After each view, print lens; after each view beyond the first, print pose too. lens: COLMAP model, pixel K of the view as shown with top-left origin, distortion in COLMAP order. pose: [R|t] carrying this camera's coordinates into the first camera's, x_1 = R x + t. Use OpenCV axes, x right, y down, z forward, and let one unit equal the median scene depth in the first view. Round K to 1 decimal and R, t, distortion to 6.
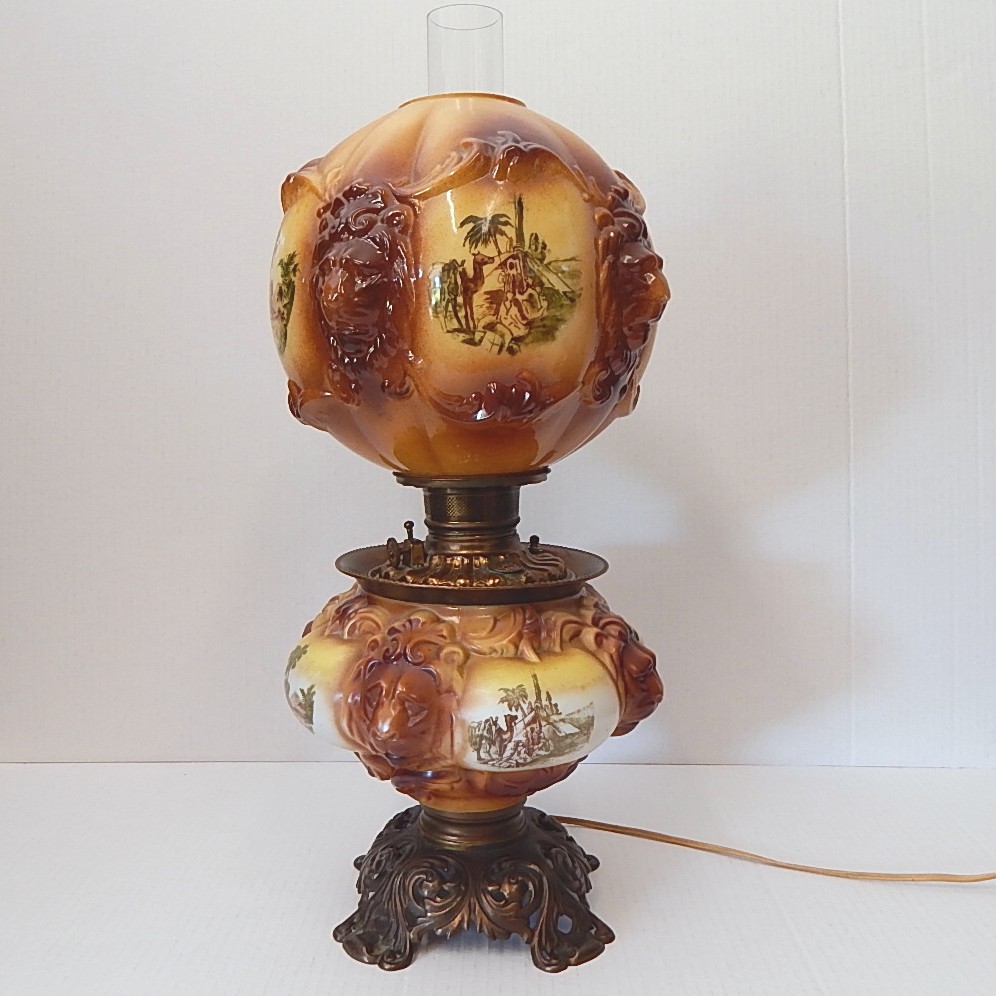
lens RADIAL K [[1066.2, 0, 483.0], [0, 1066.2, 441.7], [0, 0, 1]] dist [-0.002719, 0.000000]
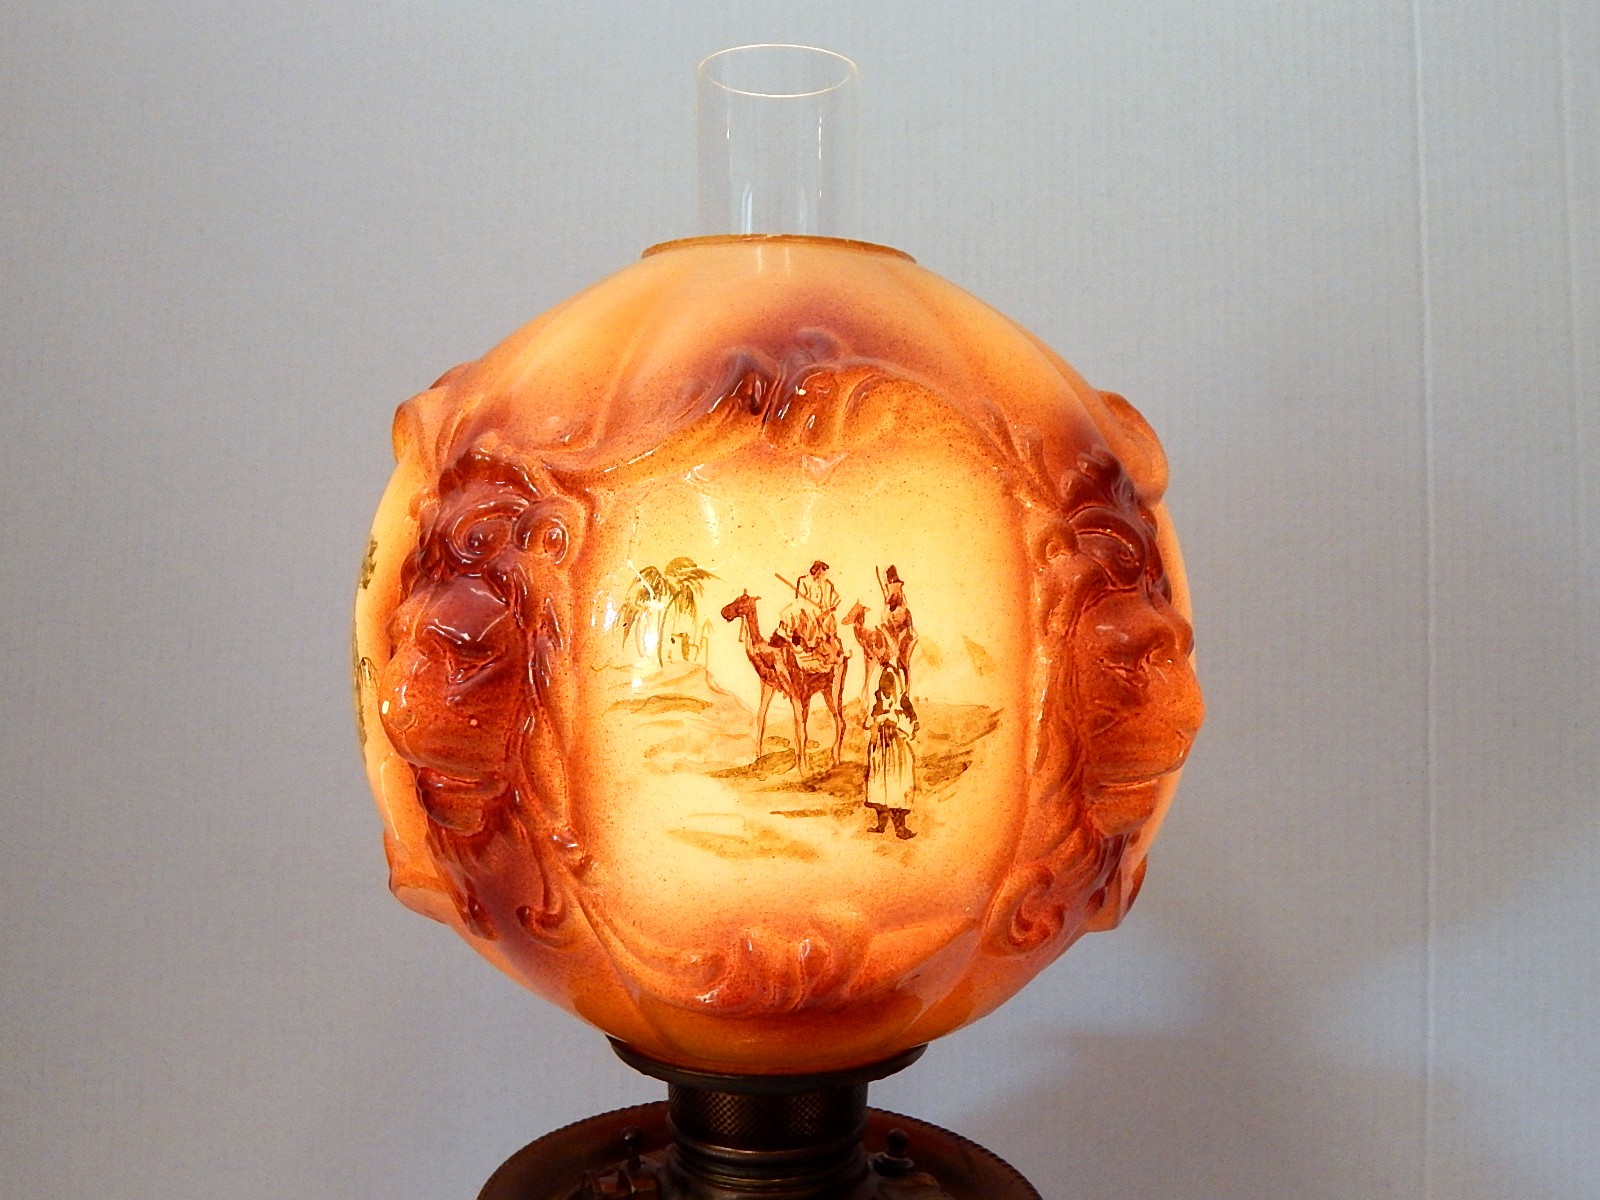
lens RADIAL K [[1471.9, 0, 803.4], [0, 1471.9, 595.9], [0, 0, 1]] dist [-0.021409, 0.000000]
pose [[0.999411, 0.029855, -0.016914, 0.011037], [-0.030289, 0.999203, -0.025994, -0.158184], [0.016124, 0.026491, 0.999519, 0.377615]]
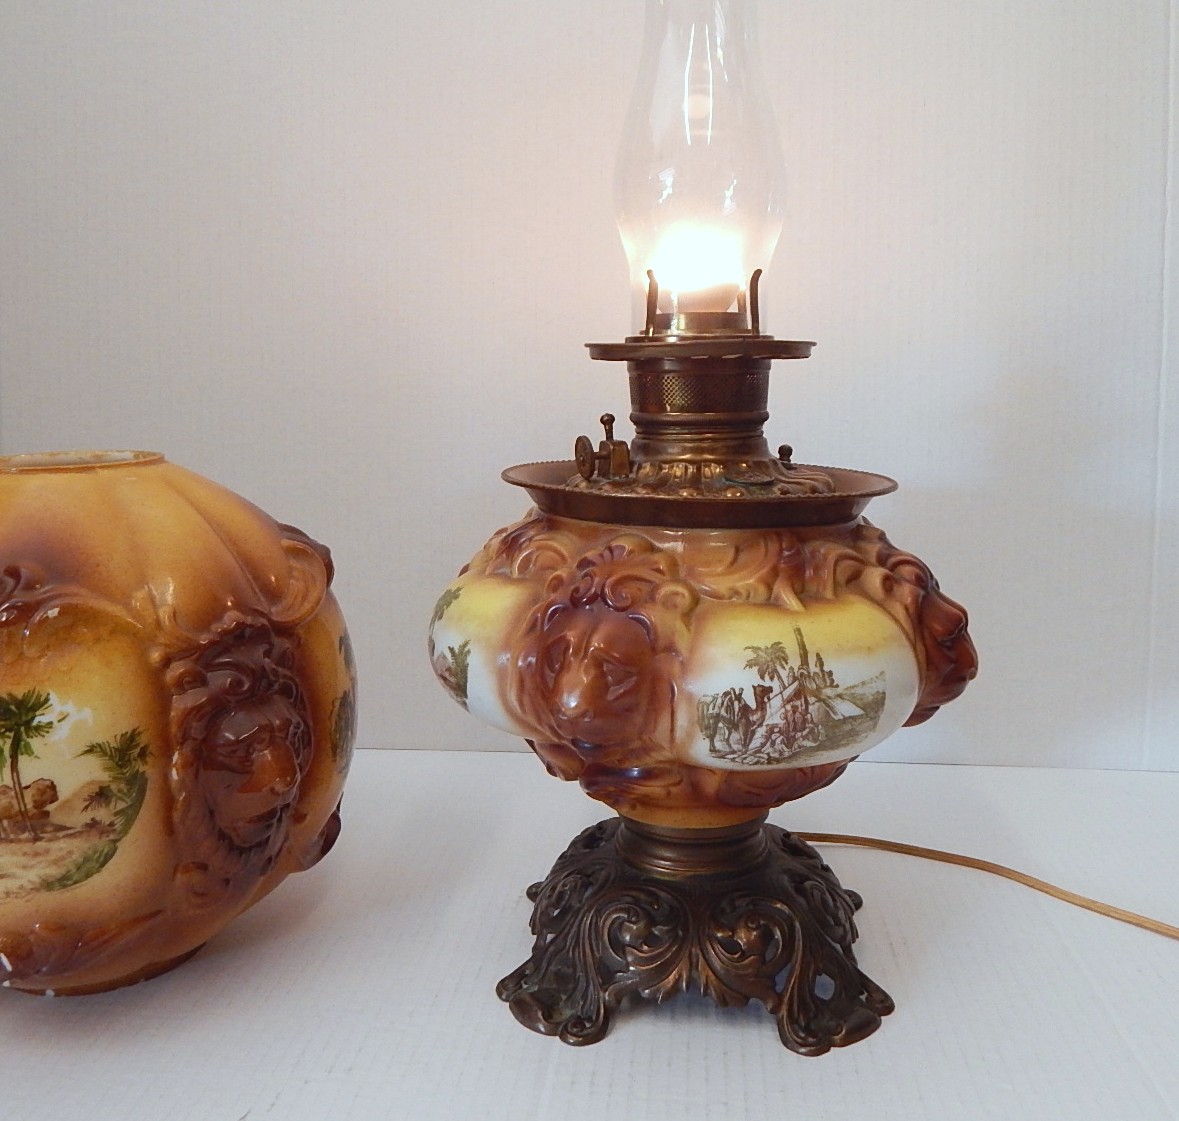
lens RADIAL K [[1194.7, 0, 628.4], [0, 1194.7, 534.9], [0, 0, 1]] dist [0.000710, 0.000000]
pose [[0.999094, 0.015582, -0.039602, -0.026635], [-0.011905, 0.995739, 0.091448, 0.088332], [0.040858, -0.090894, 0.995022, 0.245820]]
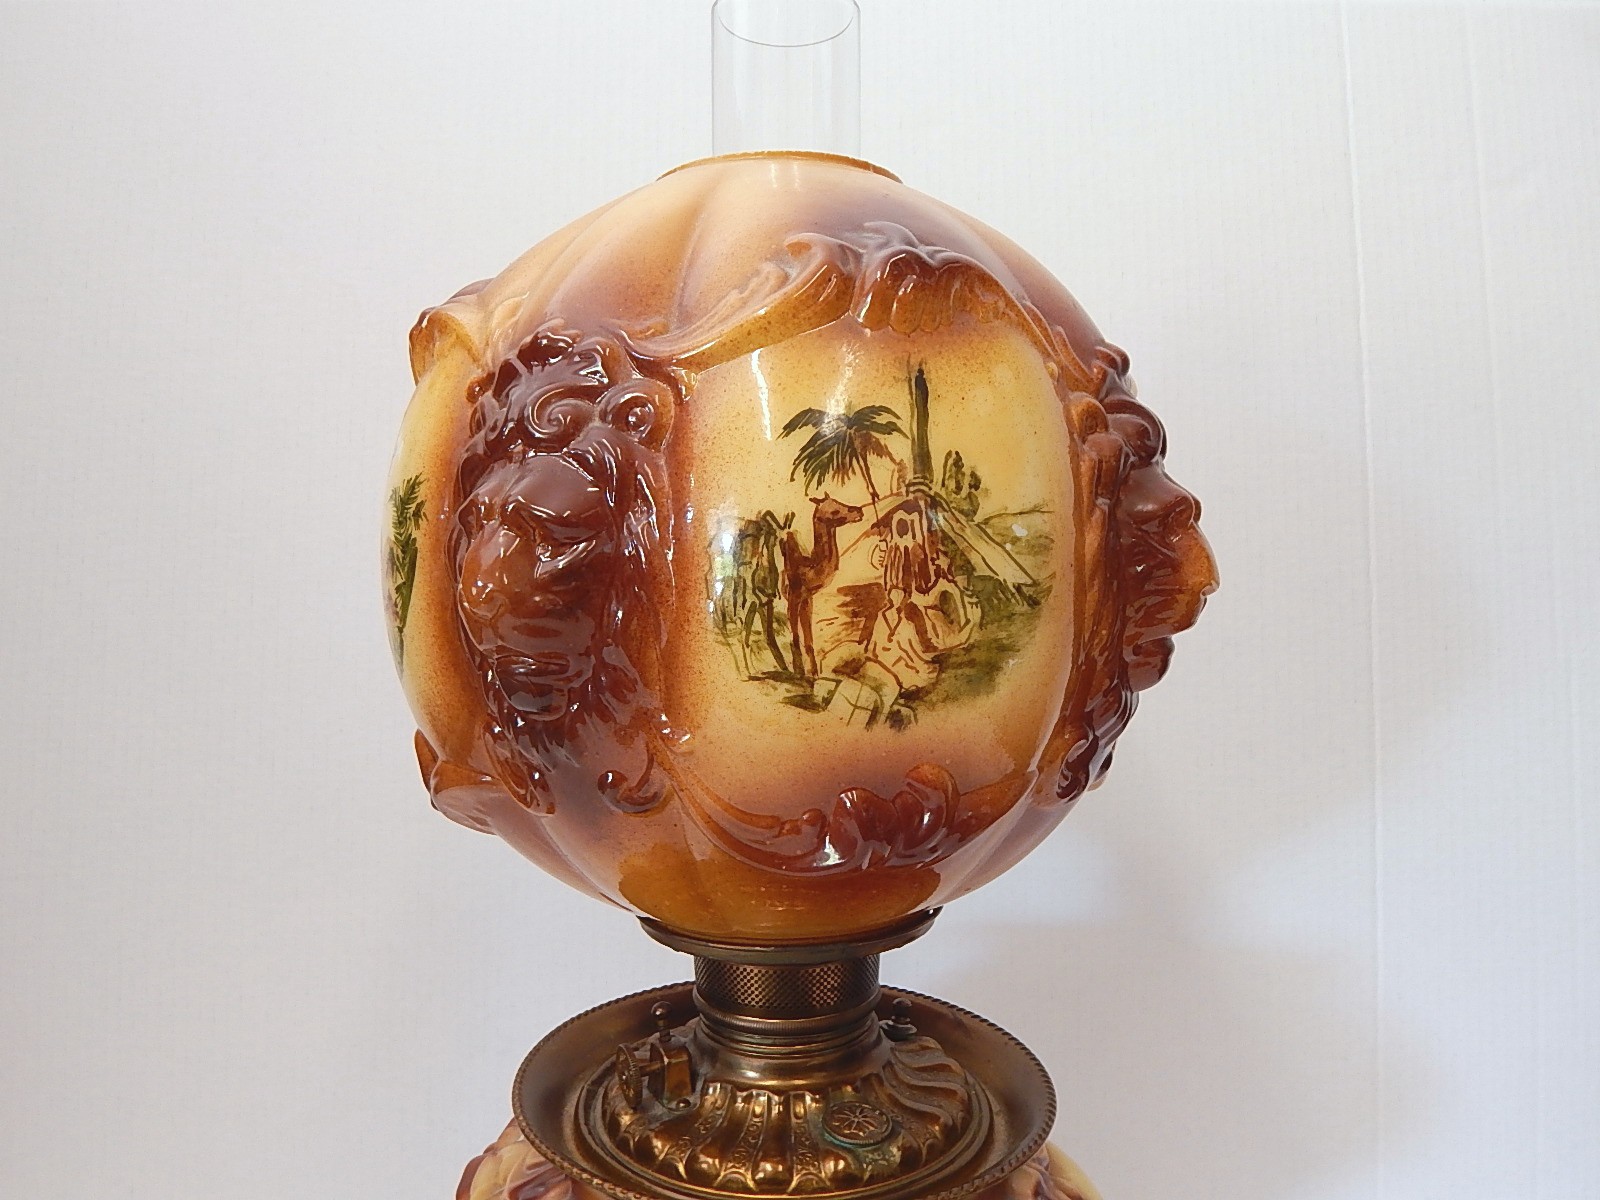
lens RADIAL K [[1178.9, 0, 806.0], [0, 1178.9, 597.4], [0, 0, 1]] dist [-0.021903, -0.005605]
pose [[0.999364, 0.012839, 0.033256, -0.024599], [-0.012069, 0.999657, -0.023244, -0.113543], [-0.033543, 0.022828, 0.999177, 0.478522]]
